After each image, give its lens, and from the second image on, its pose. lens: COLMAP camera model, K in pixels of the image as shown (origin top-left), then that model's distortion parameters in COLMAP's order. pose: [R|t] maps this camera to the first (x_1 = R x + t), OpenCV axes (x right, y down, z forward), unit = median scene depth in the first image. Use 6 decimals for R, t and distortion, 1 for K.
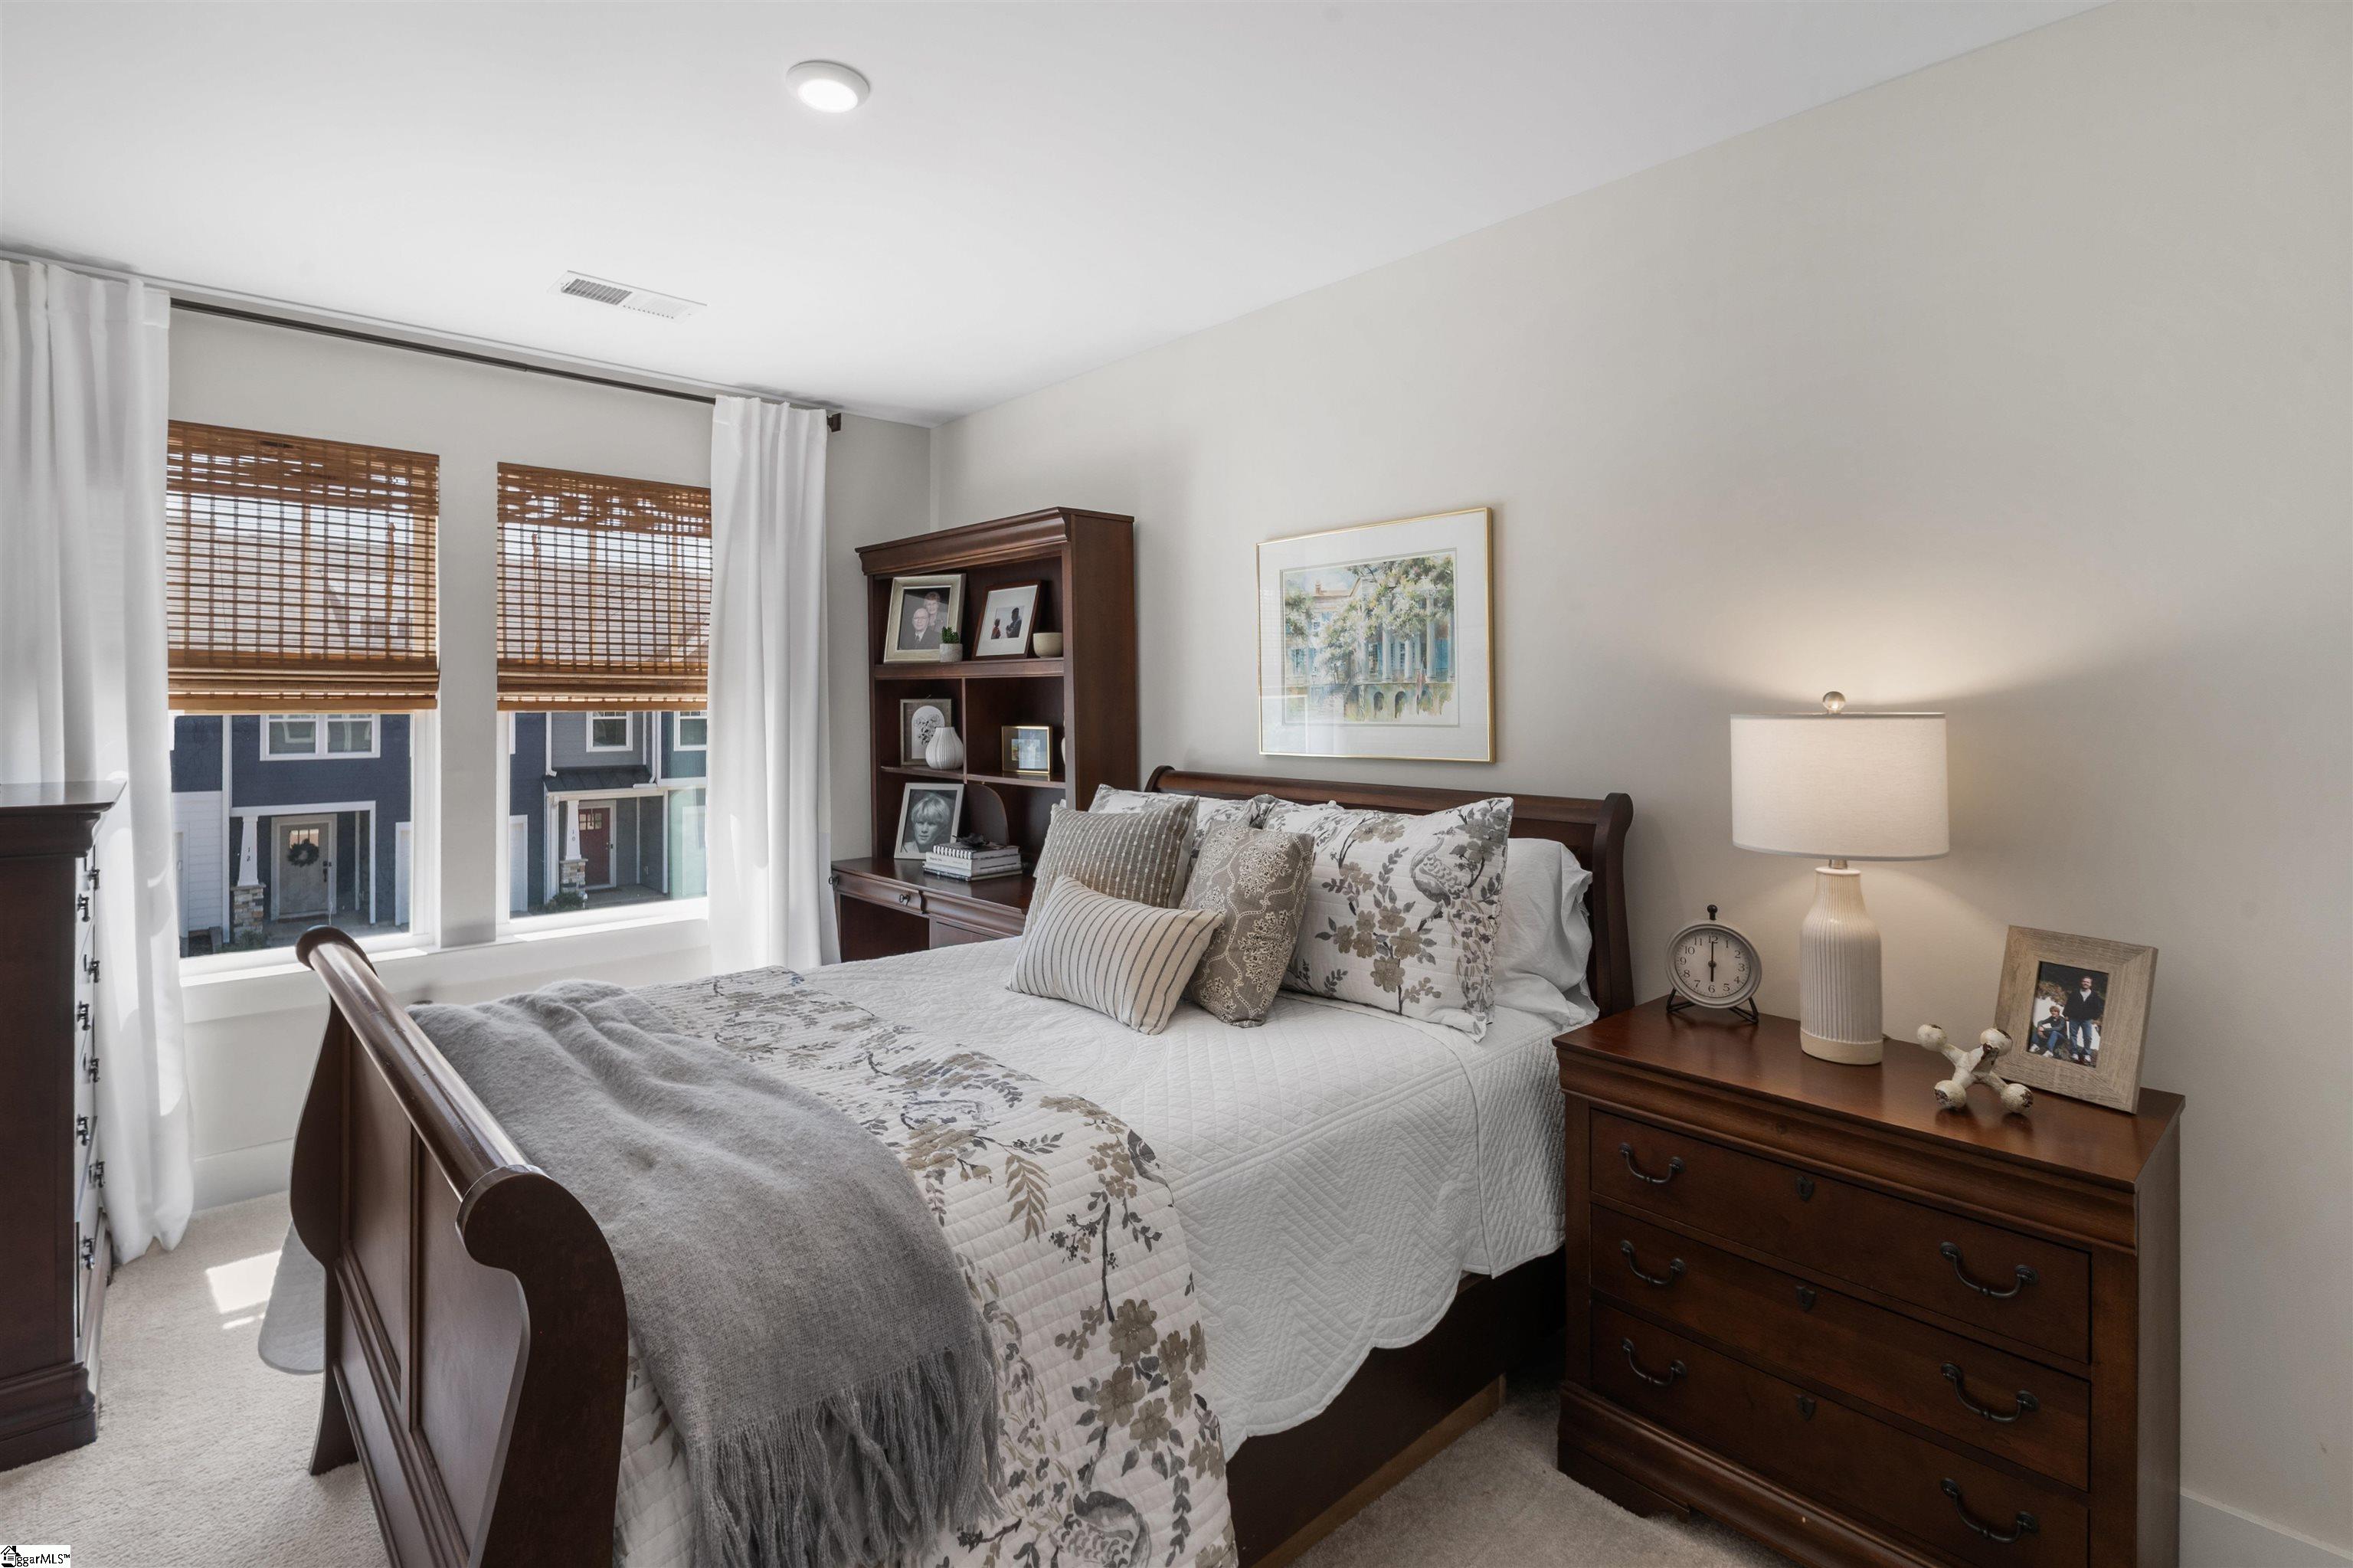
lens RADIAL K [[1081.8, 0, 1176.5], [0, 1081.8, 691.8], [0, 0, 1]] dist [-0.013712, -0.000197]
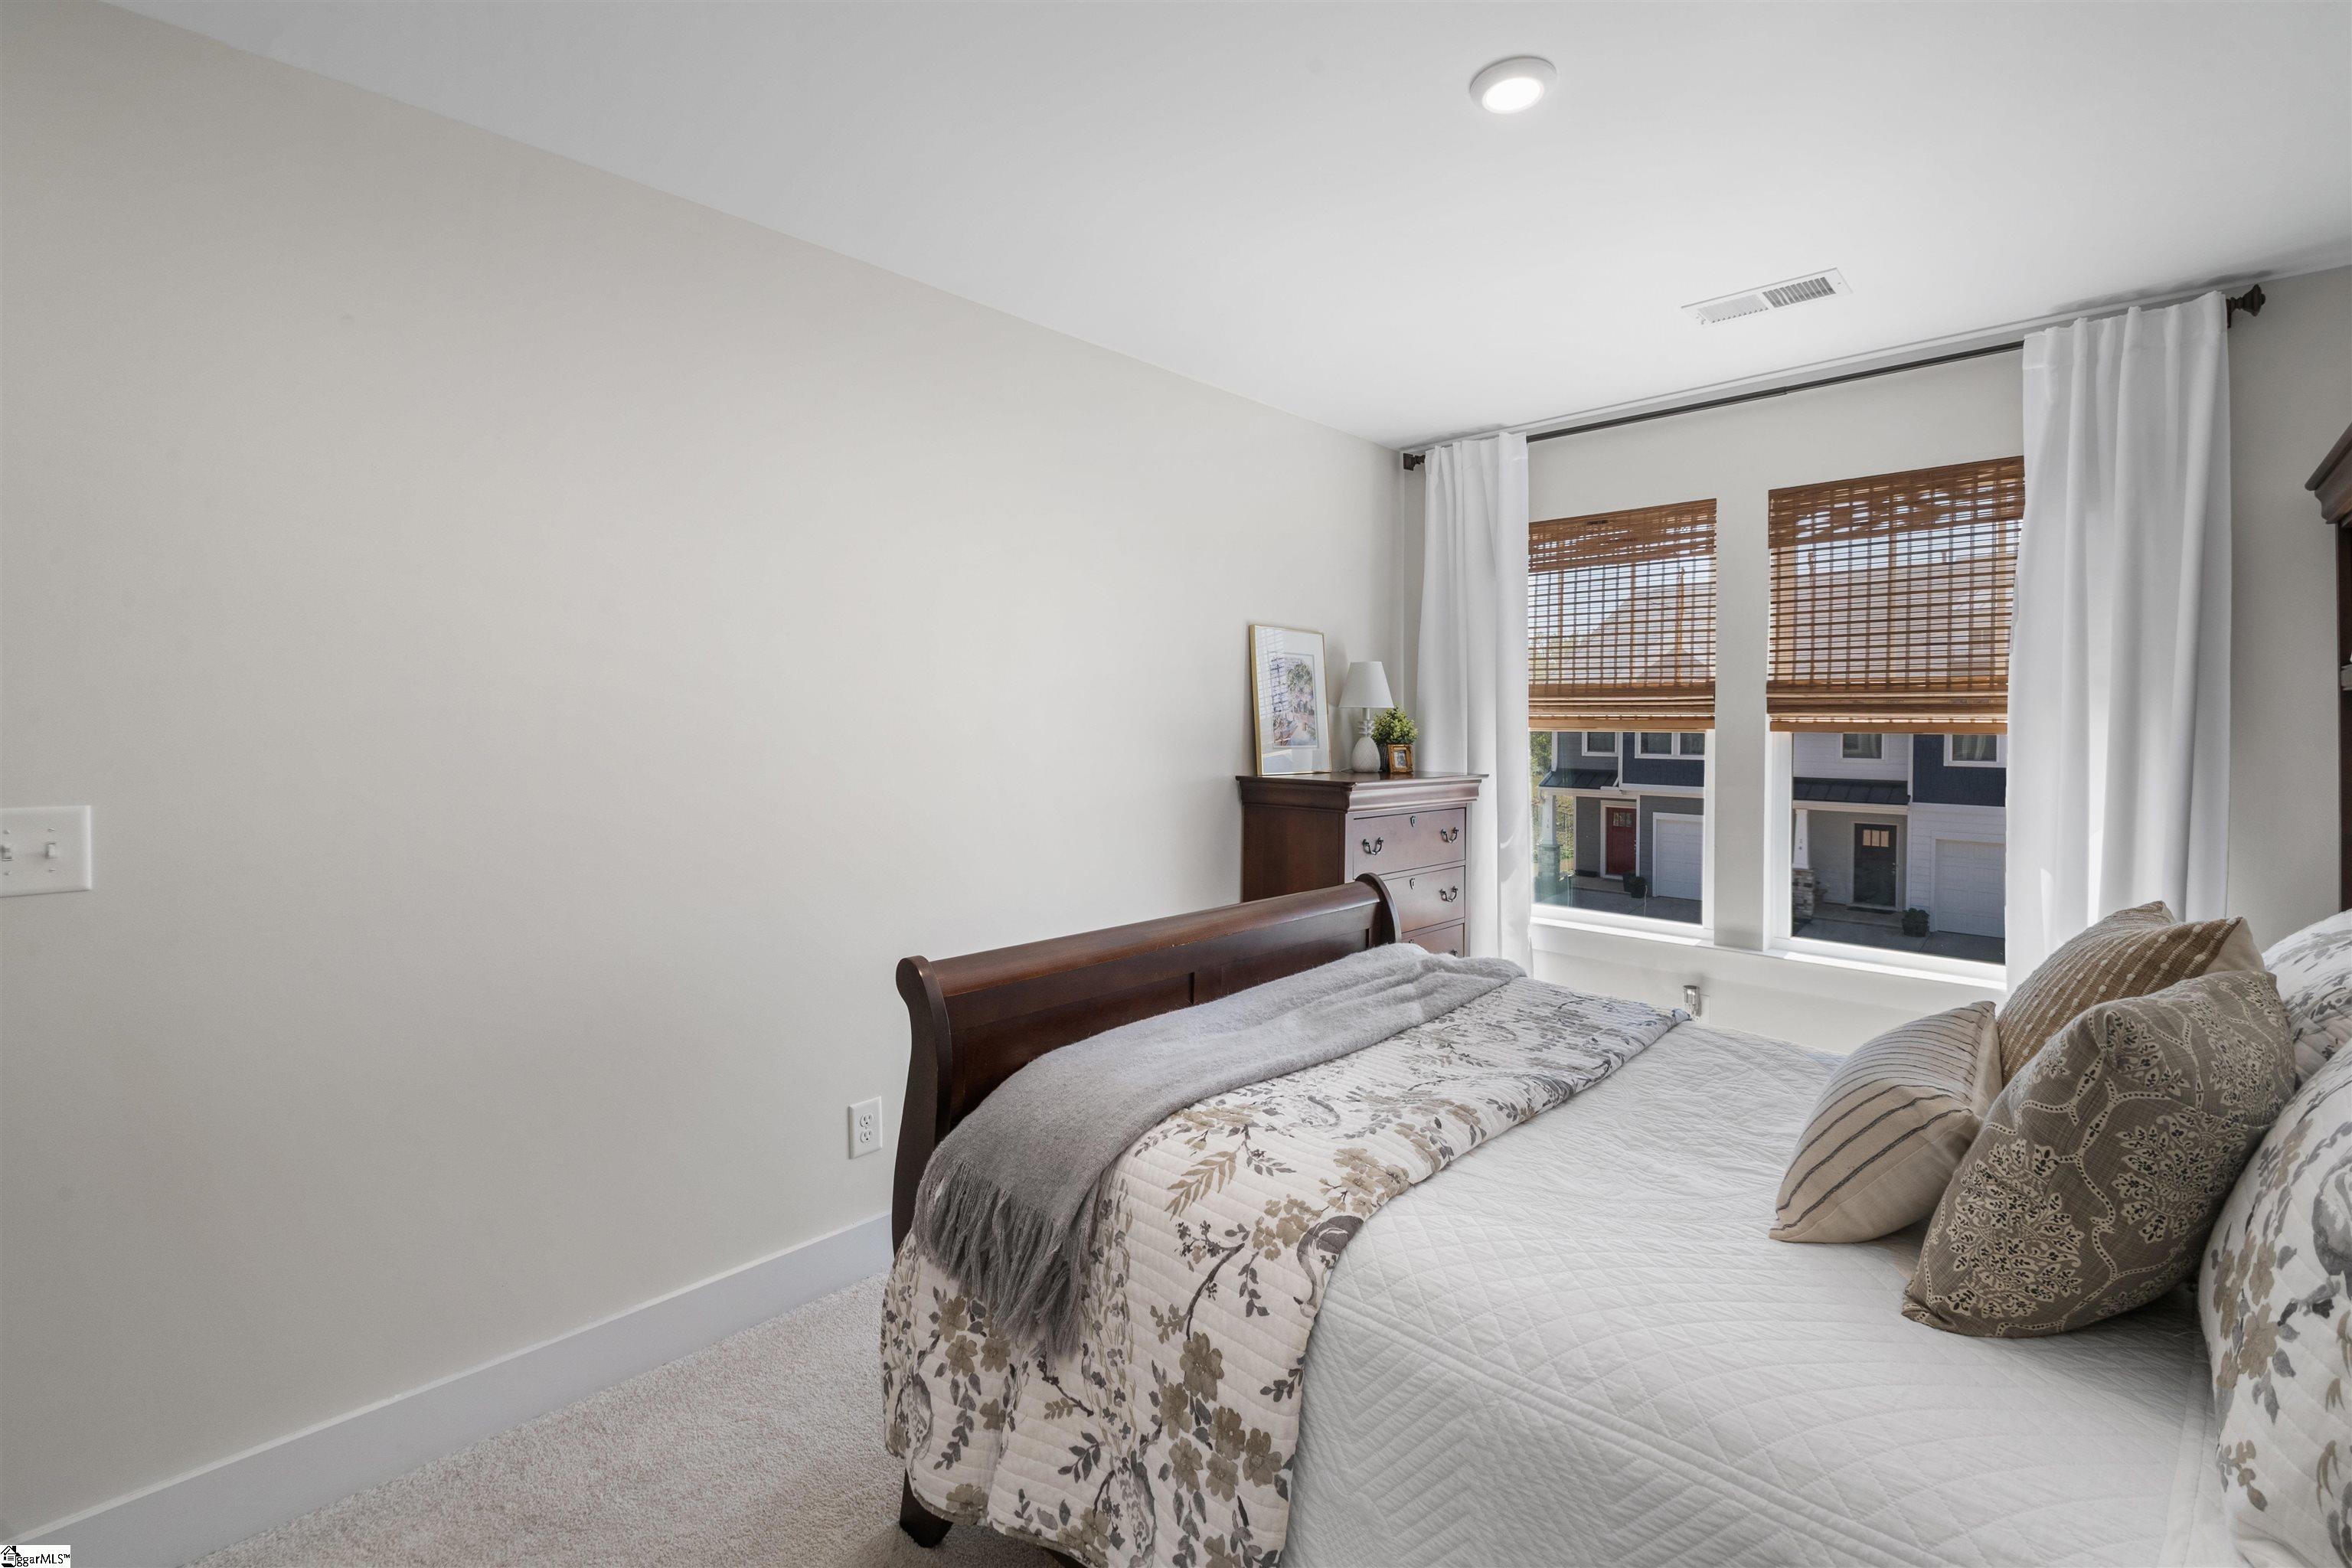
lens RADIAL K [[1076.1, 0, 1176.9], [0, 1076.1, 738.4], [0, 0, 1]] dist [-0.002039, -0.011030]
pose [[0.030129, 0.016542, -0.999409, 0.417197], [0.007065, 0.999835, 0.016762, 0.003445], [0.999521, -0.007565, 0.030007, 0.430975]]
